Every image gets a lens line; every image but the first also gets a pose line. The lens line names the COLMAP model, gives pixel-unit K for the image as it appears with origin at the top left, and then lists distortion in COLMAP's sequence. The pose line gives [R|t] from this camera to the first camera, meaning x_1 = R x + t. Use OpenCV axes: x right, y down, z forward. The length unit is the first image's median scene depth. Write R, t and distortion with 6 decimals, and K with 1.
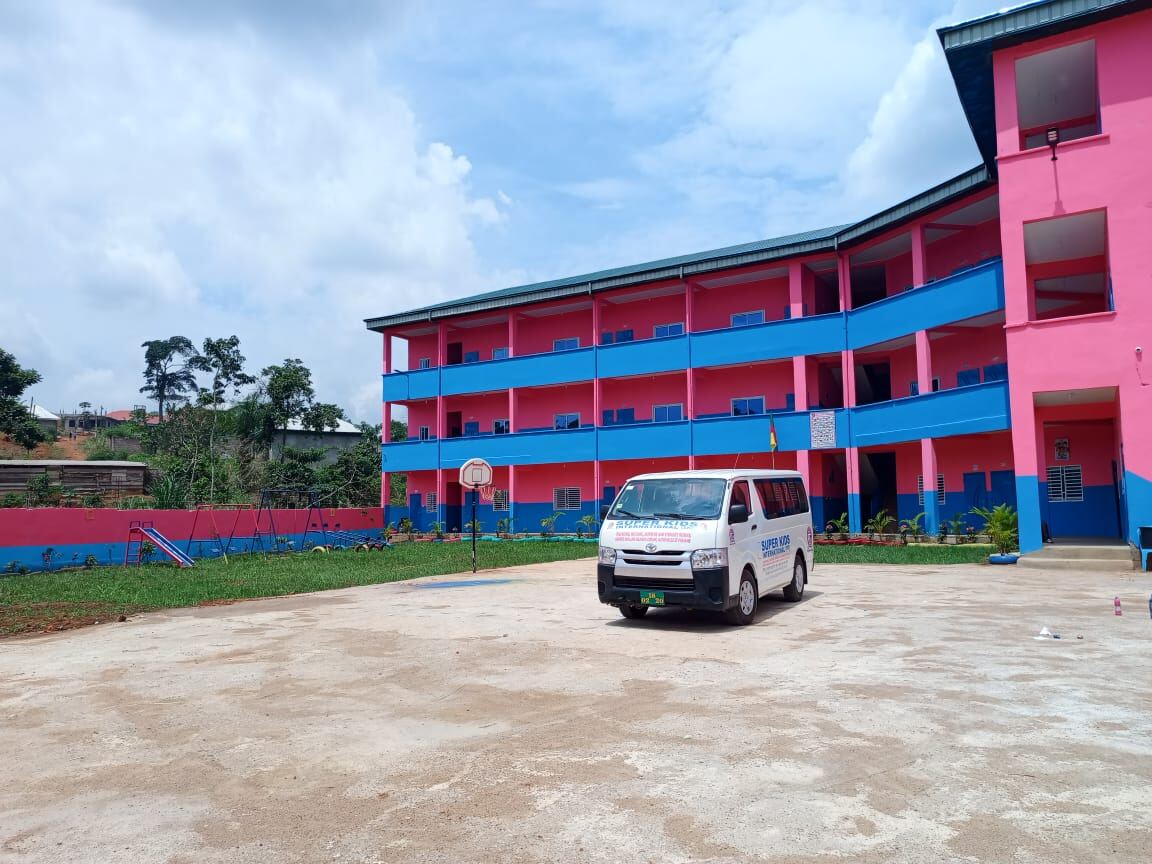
lens RADIAL K [[841.5, 0, 576.0], [0, 841.5, 432.0], [0, 0, 1]] dist [0.068773, 0.001913]
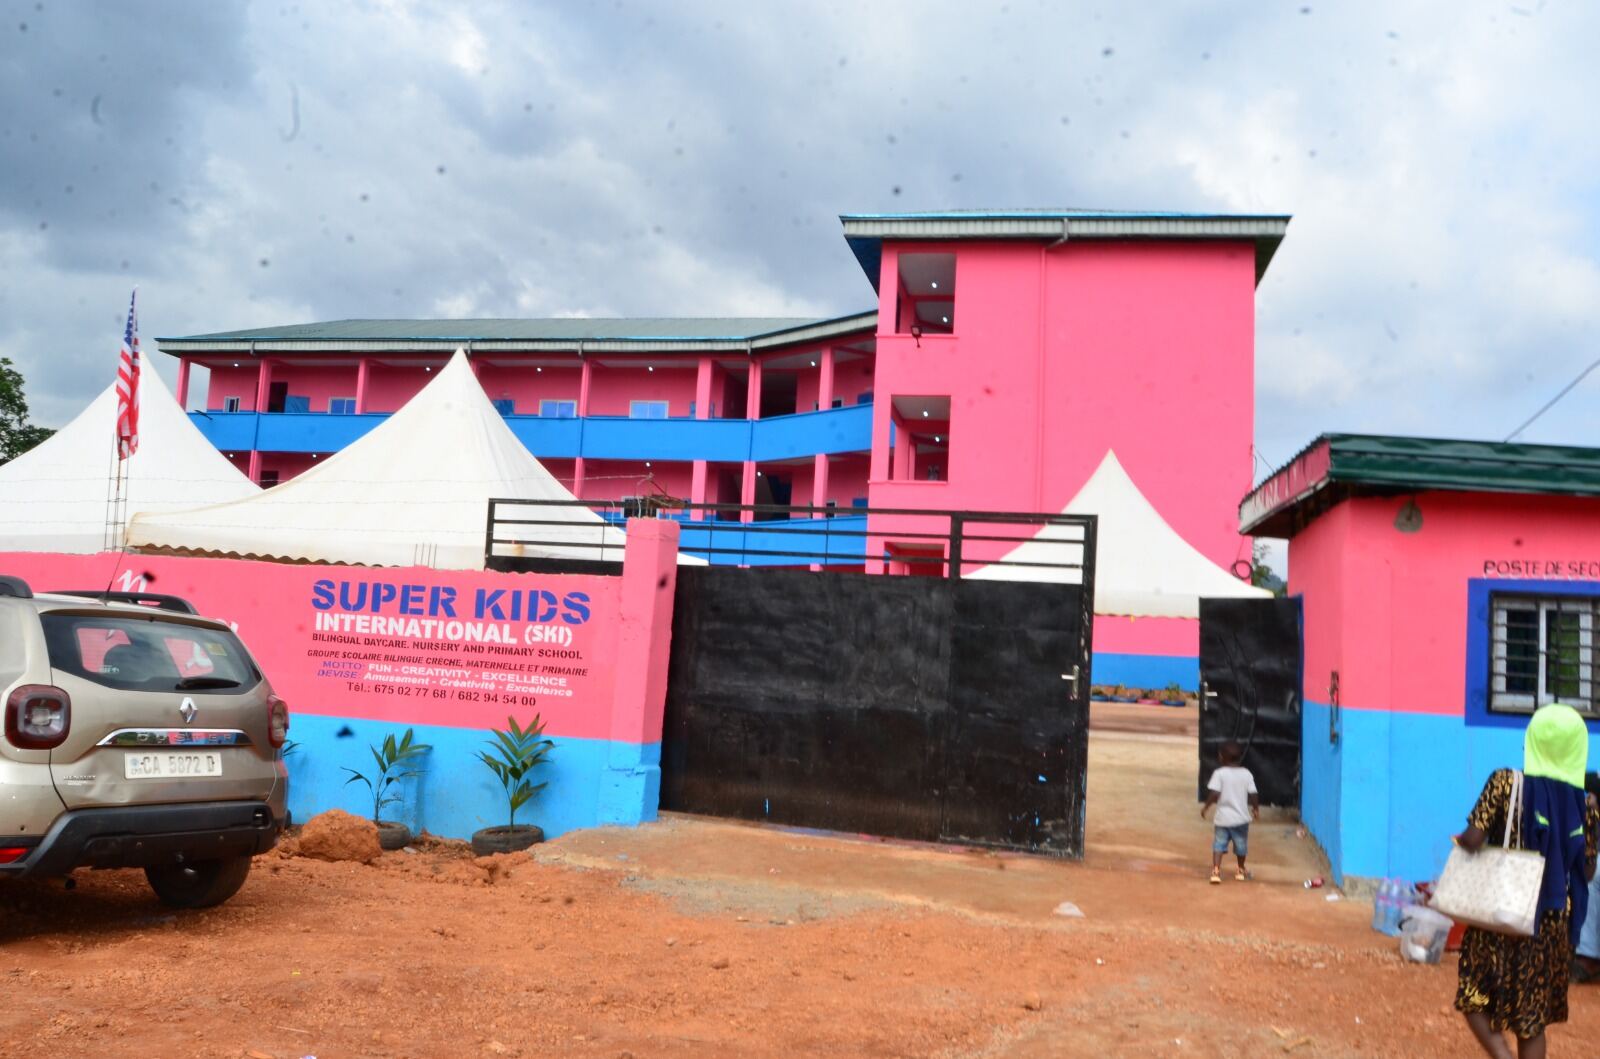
lens RADIAL K [[1219.8, 0, 800.0], [0, 1219.8, 529.5], [0, 0, 1]] dist [-0.079552, -0.000916]
pose [[0.935766, 0.096542, 0.339148, -0.103828], [-0.101402, 0.994840, -0.003408, -0.030348], [-0.337726, -0.031201, 0.940727, -0.385582]]
